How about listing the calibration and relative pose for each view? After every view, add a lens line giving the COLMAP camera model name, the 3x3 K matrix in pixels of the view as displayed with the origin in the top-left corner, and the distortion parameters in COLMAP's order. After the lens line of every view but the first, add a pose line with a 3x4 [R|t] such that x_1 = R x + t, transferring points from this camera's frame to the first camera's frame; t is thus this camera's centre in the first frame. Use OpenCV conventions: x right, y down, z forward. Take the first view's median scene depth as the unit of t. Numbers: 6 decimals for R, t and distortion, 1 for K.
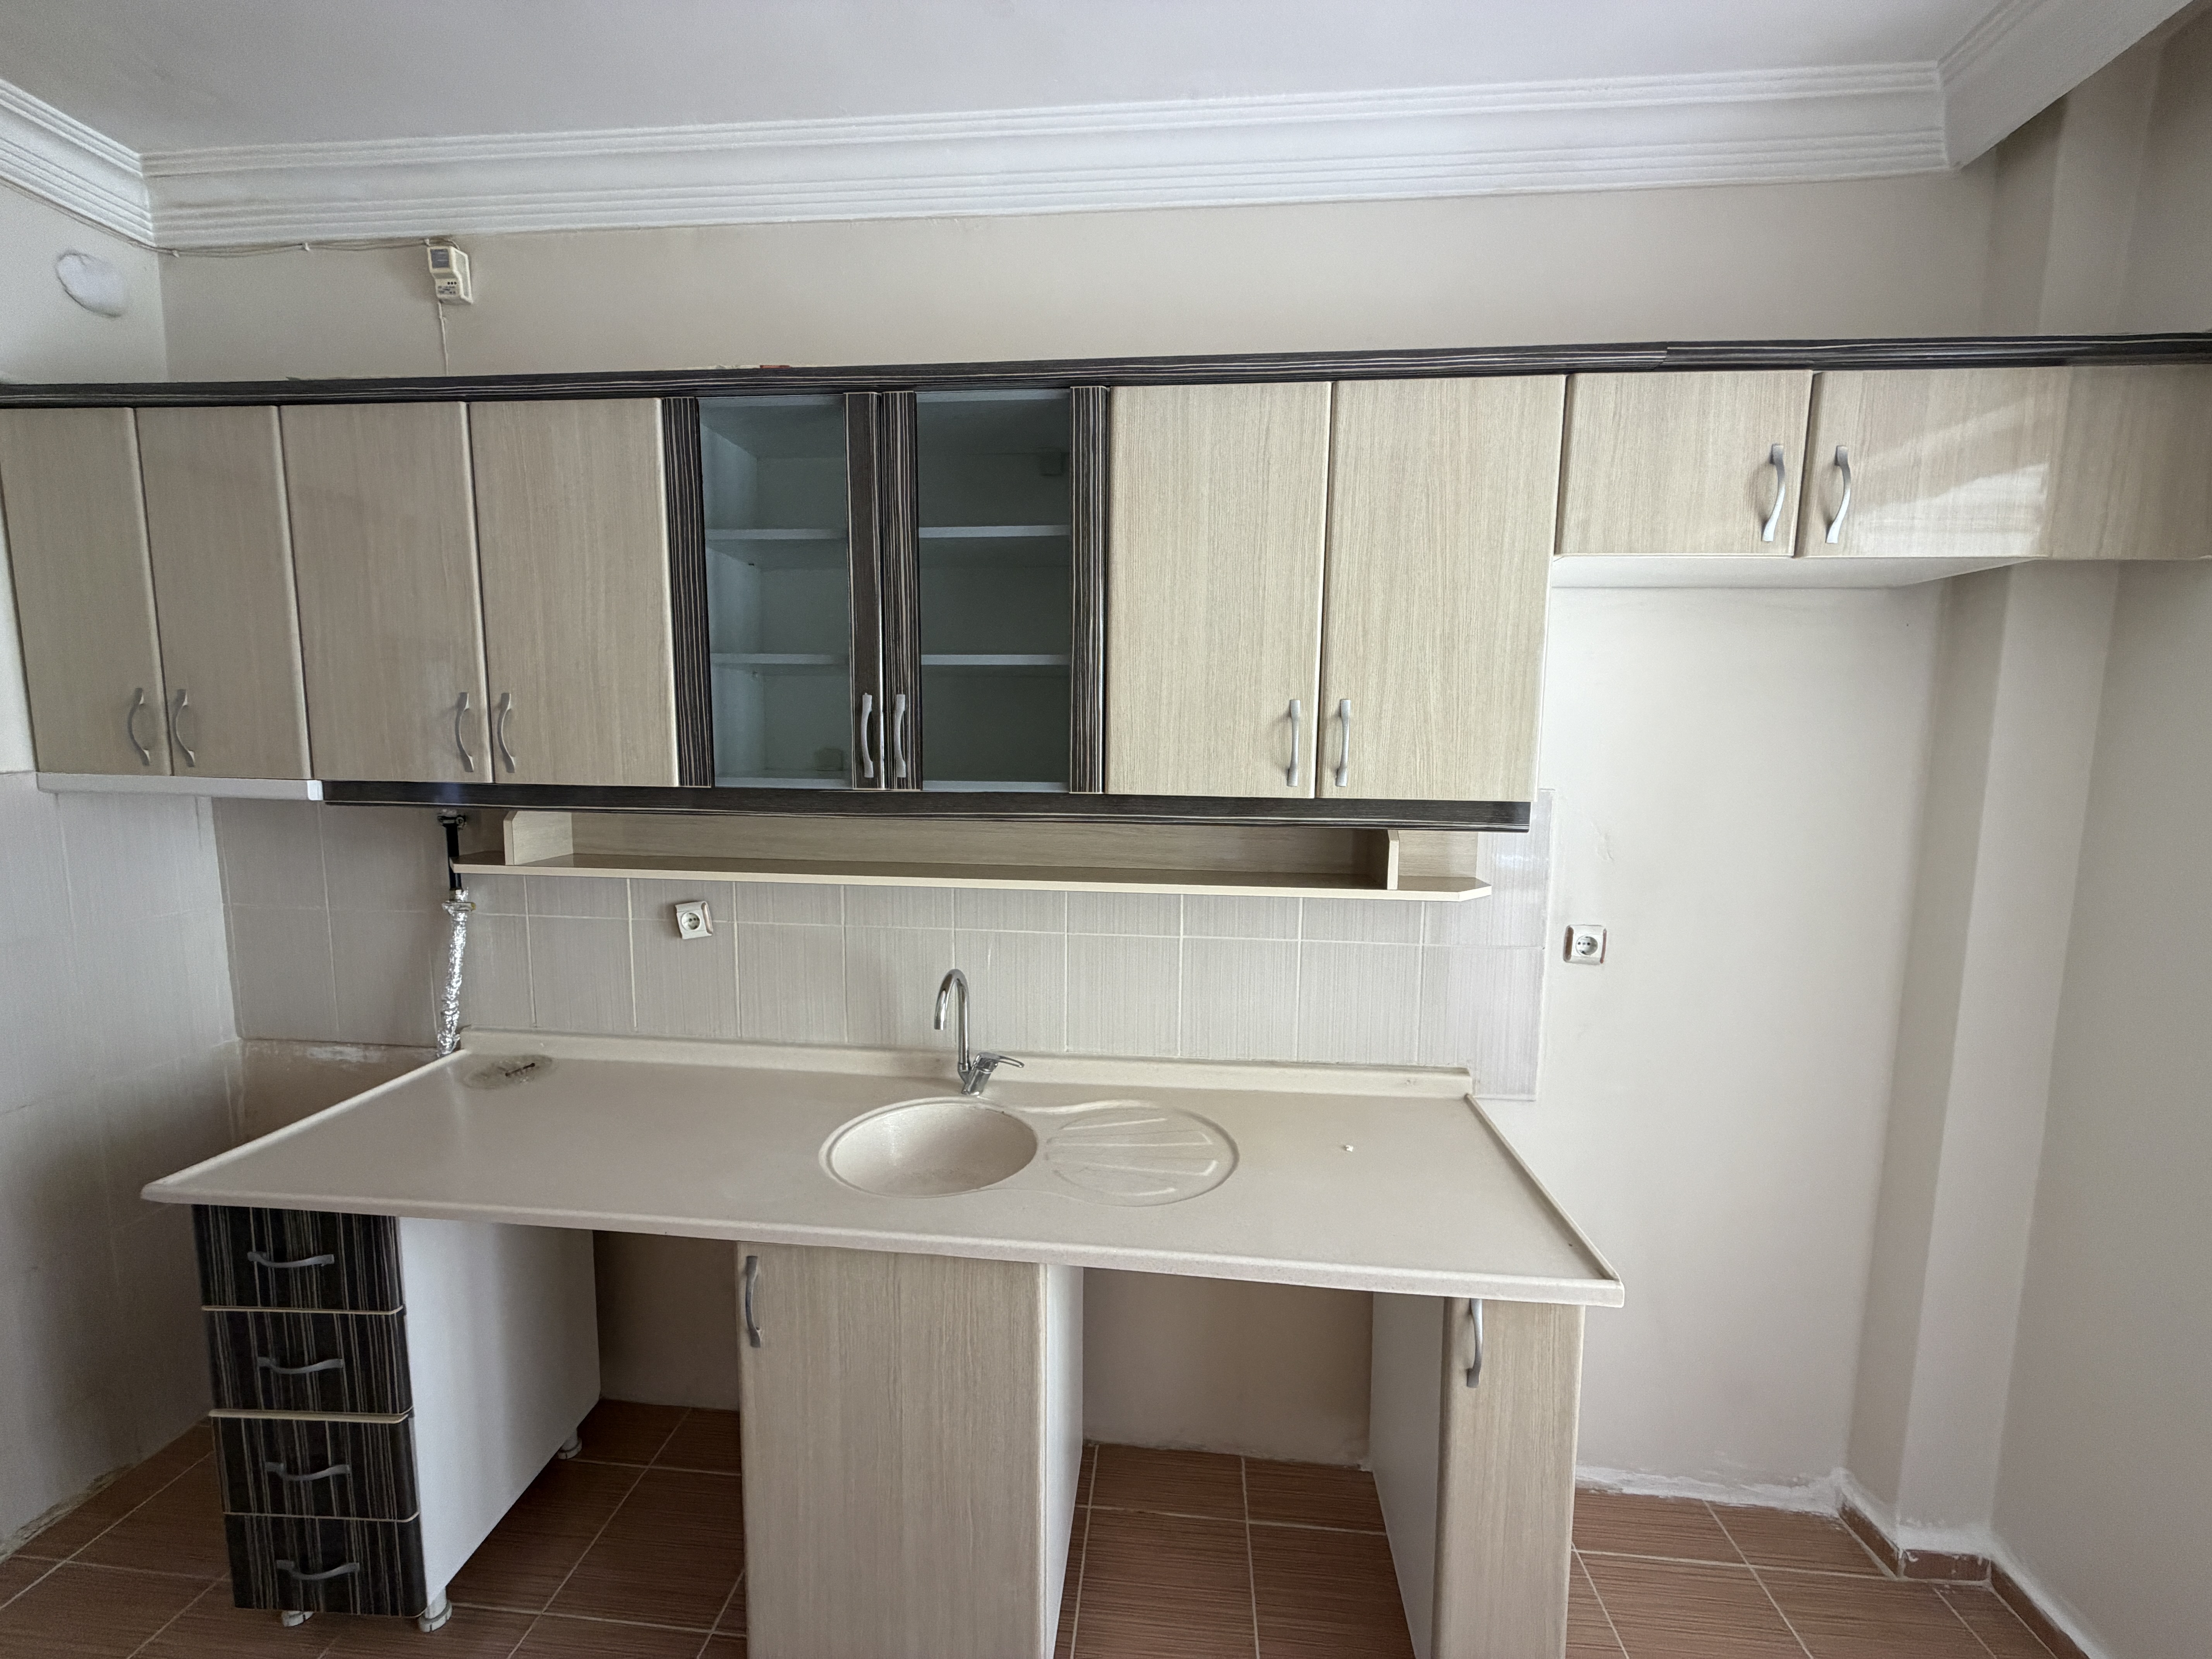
lens RADIAL K [[882.8, 0, 1103.4], [0, 882.8, 828.7], [0, 0, 1]] dist [-0.000114, 0.000518]
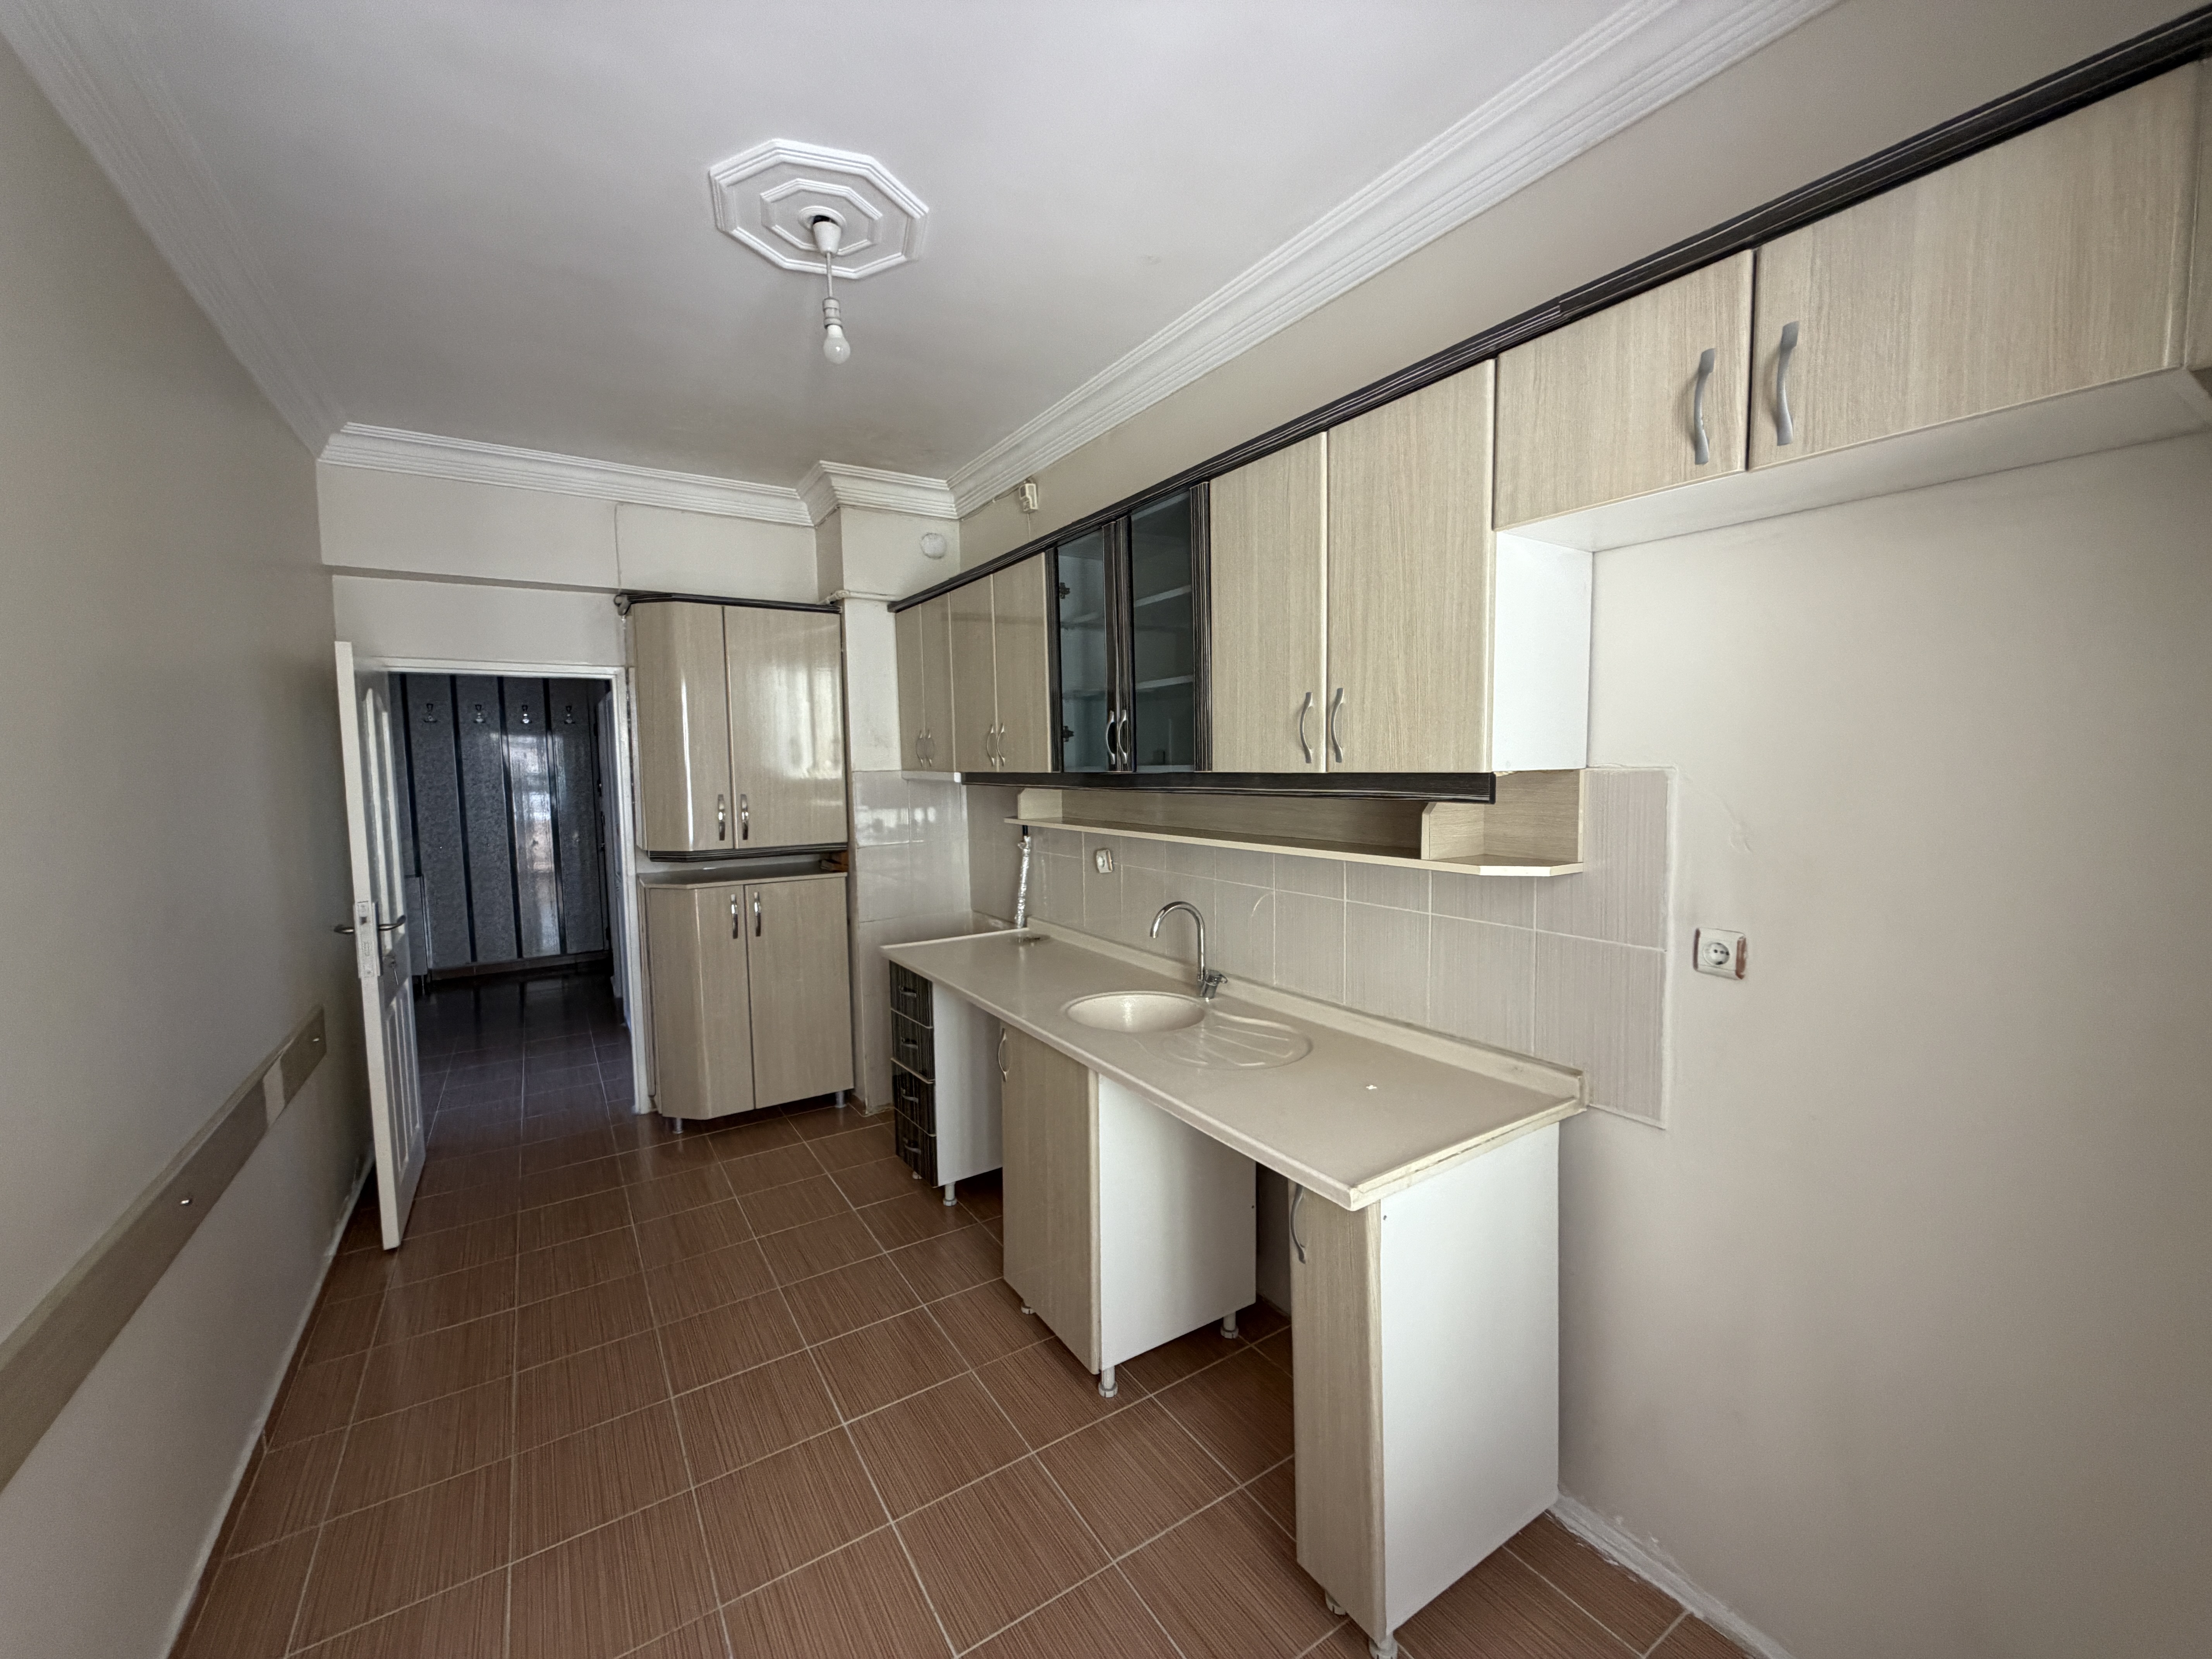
lens RADIAL K [[882.8, 0, 1104.9], [0, 882.8, 829.5], [0, 0, 1]] dist [-0.000114, 0.000518]
pose [[0.619118, 0.038461, -0.784356, 0.957053], [-0.062738, 0.998030, -0.000583, 0.059214], [0.782788, 0.049570, 0.620311, 0.026073]]
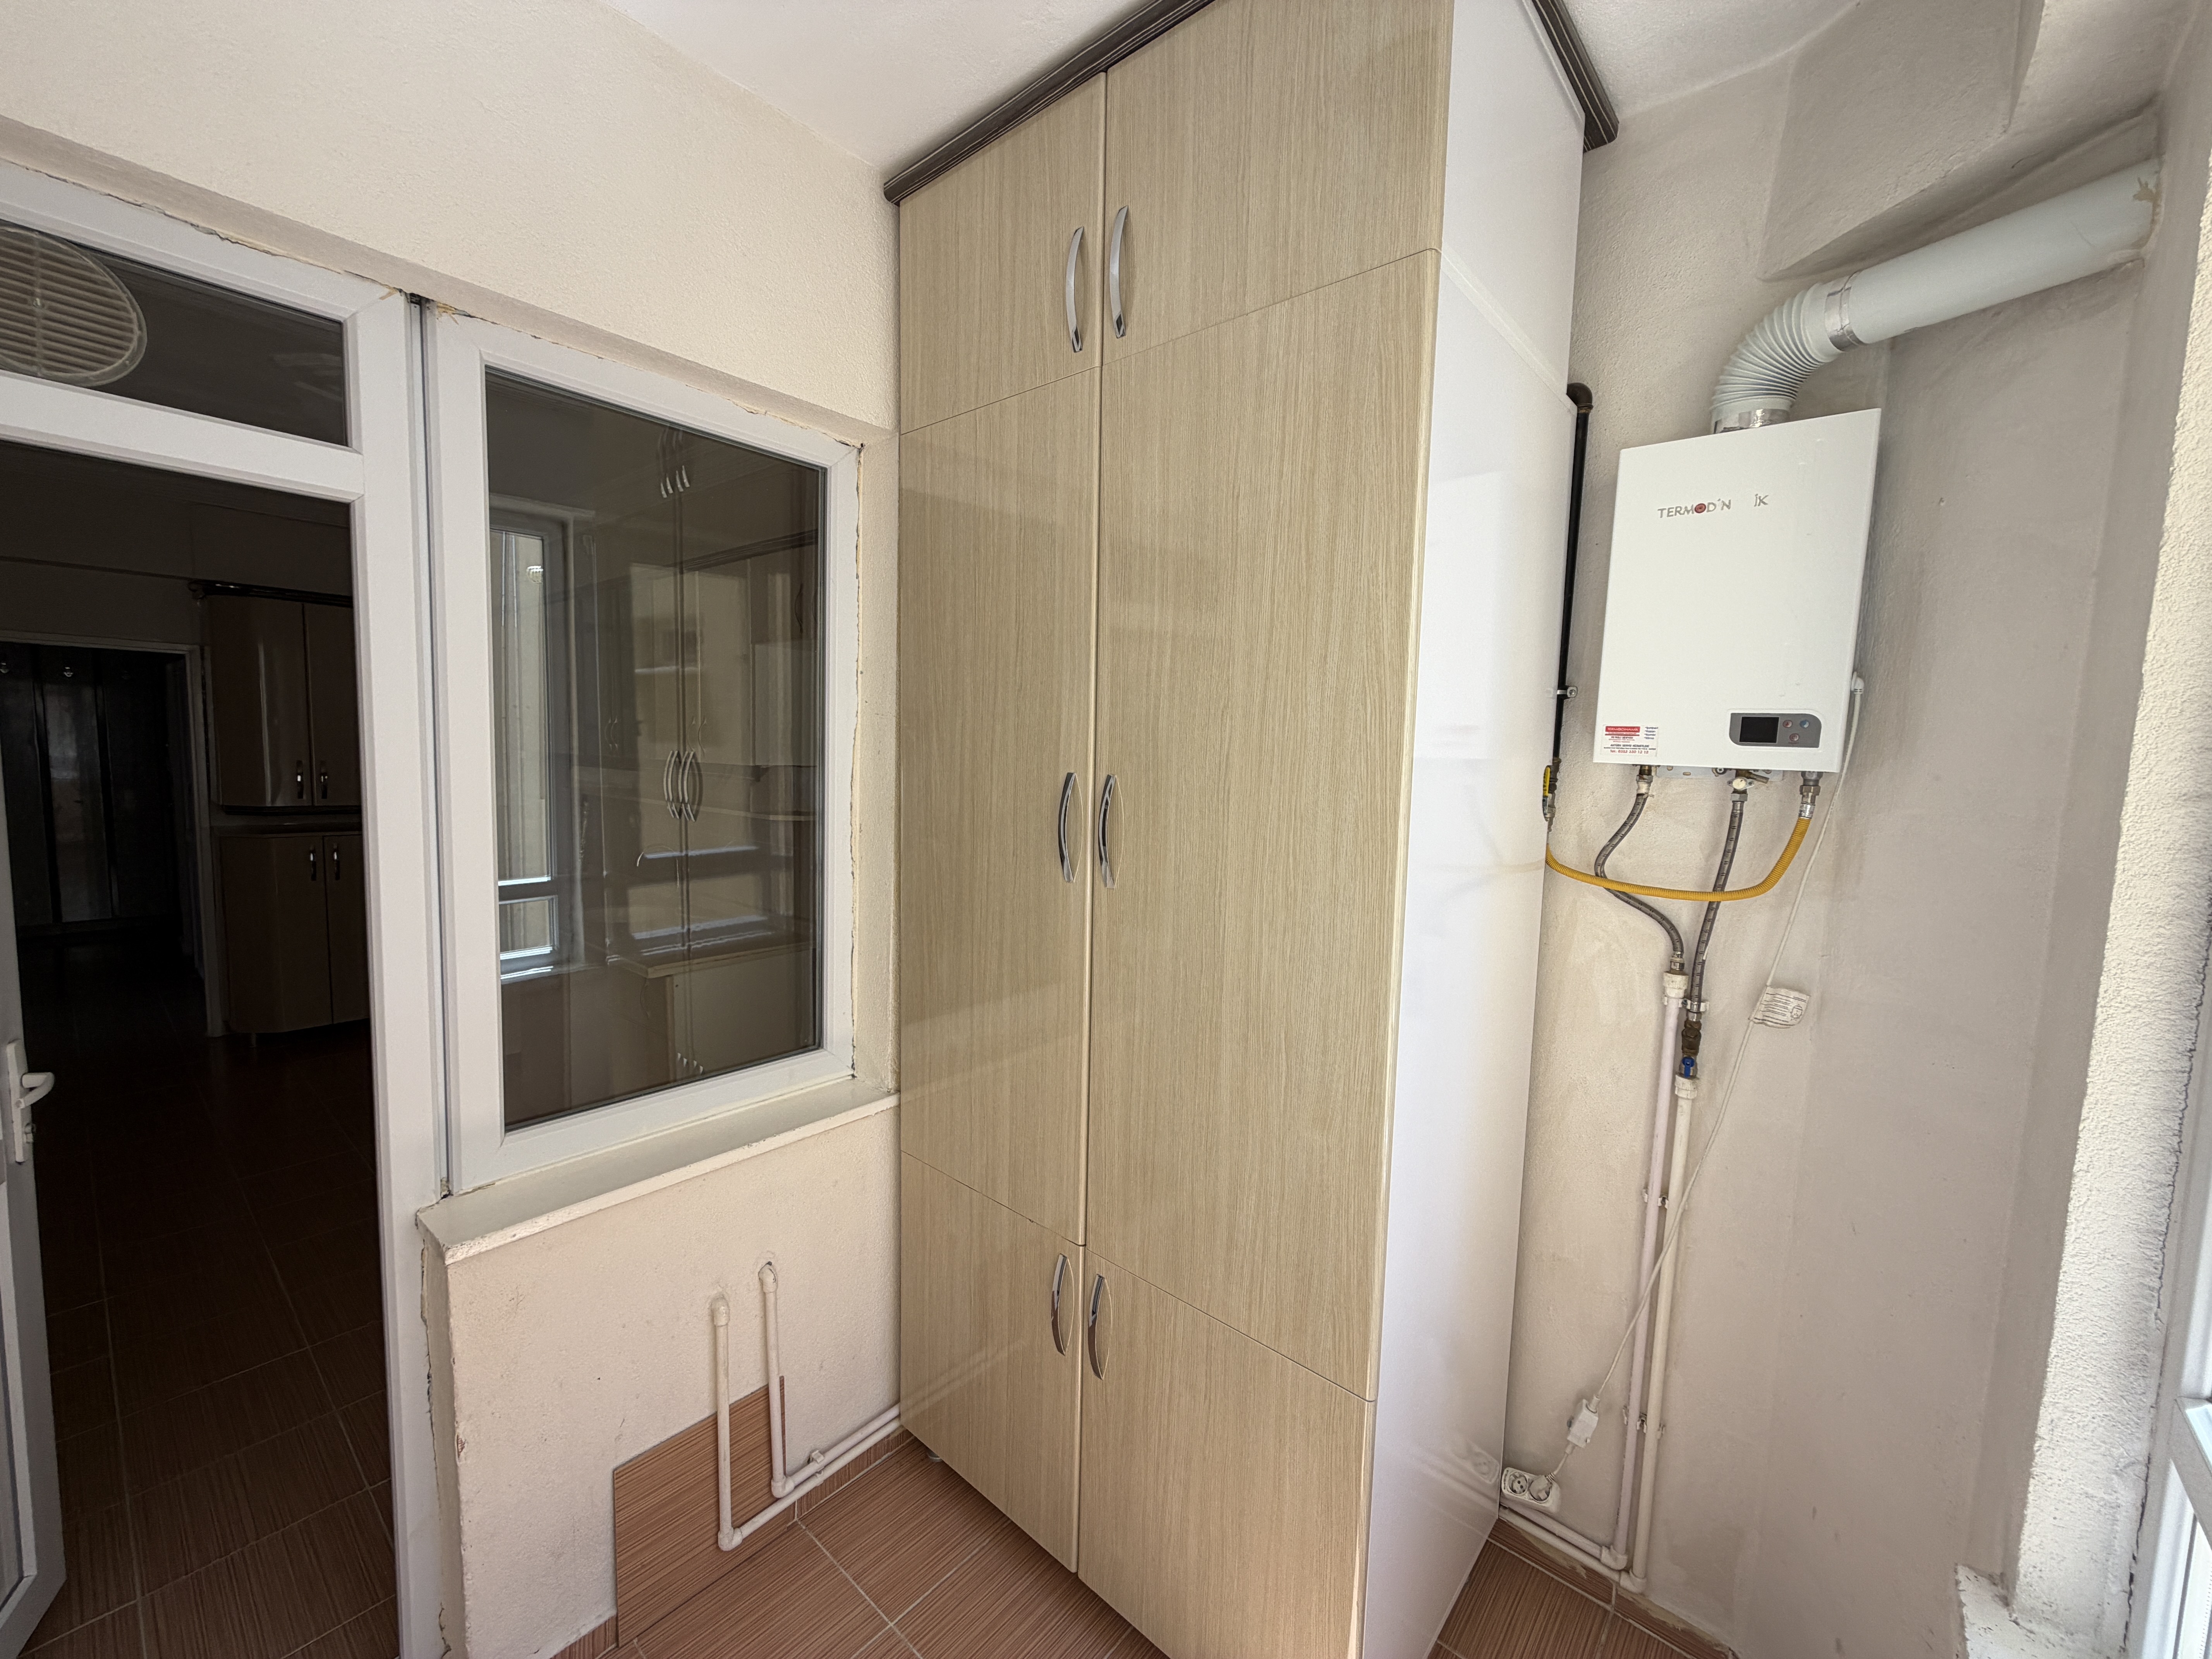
lens RADIAL K [[882.8, 0, 1103.7], [0, 882.8, 831.1], [0, 0, 1]] dist [-0.000114, 0.000518]
pose [[0.822603, 0.064500, -0.564946, 1.908076], [-0.082379, 0.996582, -0.006169, 0.059560], [0.562617, 0.051614, 0.825105, -0.141066]]
